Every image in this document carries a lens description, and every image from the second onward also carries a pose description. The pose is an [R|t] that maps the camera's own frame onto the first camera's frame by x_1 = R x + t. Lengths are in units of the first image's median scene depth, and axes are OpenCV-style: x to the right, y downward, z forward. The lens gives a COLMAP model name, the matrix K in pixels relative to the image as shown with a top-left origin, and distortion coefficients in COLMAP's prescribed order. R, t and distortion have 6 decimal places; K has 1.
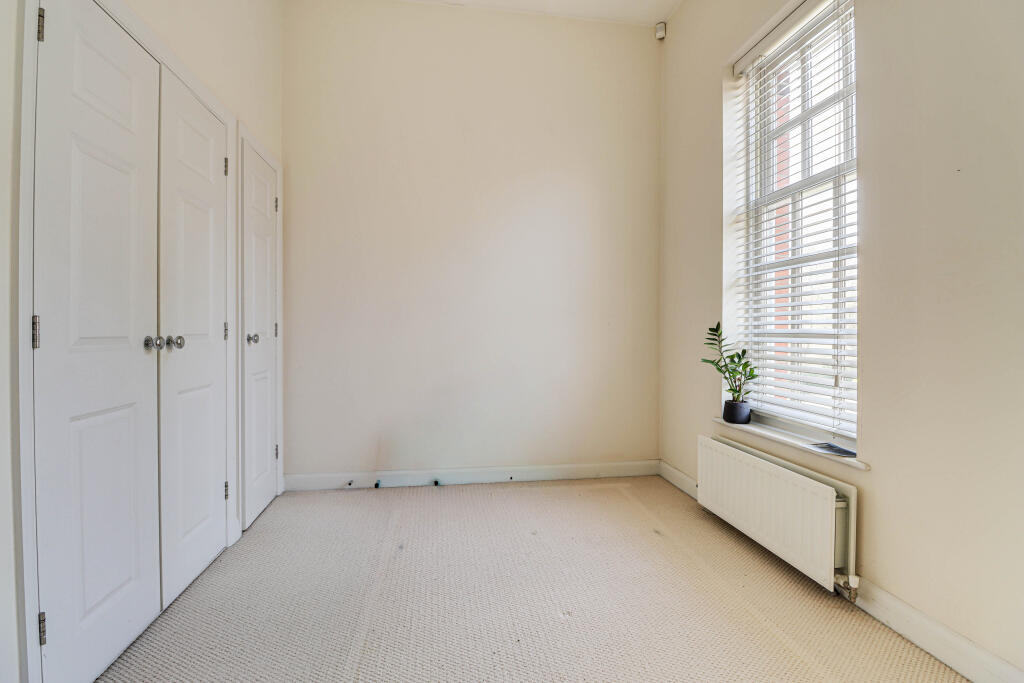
lens RADIAL K [[483.8, 0, 512.0], [0, 483.8, 341.5], [0, 0, 1]] dist [-0.000159, -0.000170]
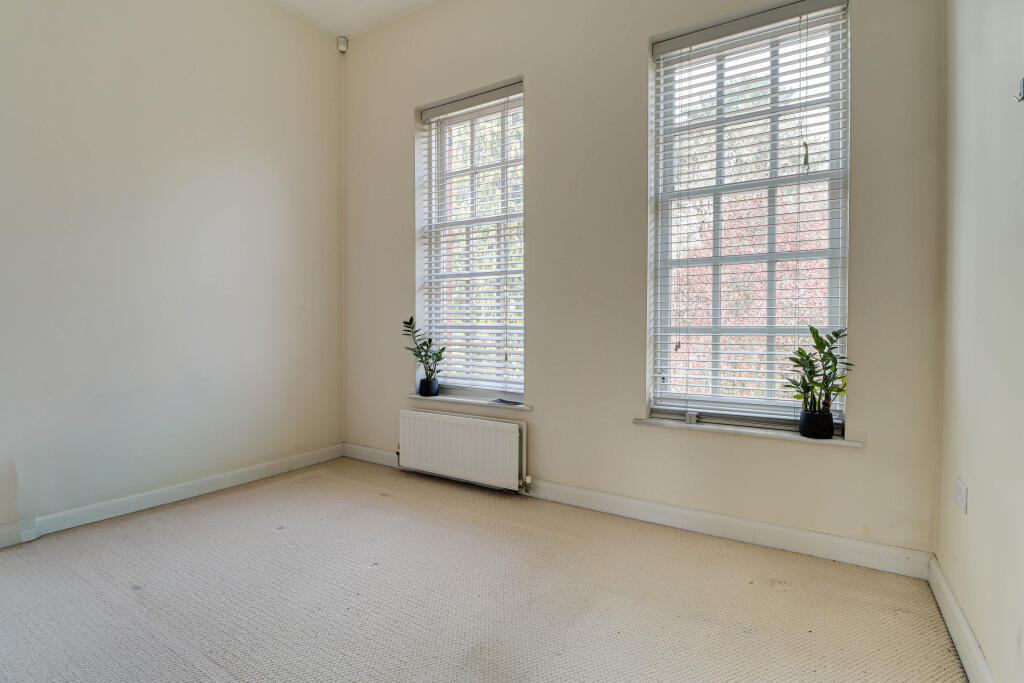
lens RADIAL K [[496.6, 0, 512.0], [0, 496.6, 341.5], [0, 0, 1]] dist [0.041039, -0.000149]
pose [[0.636152, -0.014970, 0.771418, -0.400987], [0.009900, 0.999888, 0.011240, 0.011572], [-0.771500, 0.000486, 0.636229, -0.007642]]
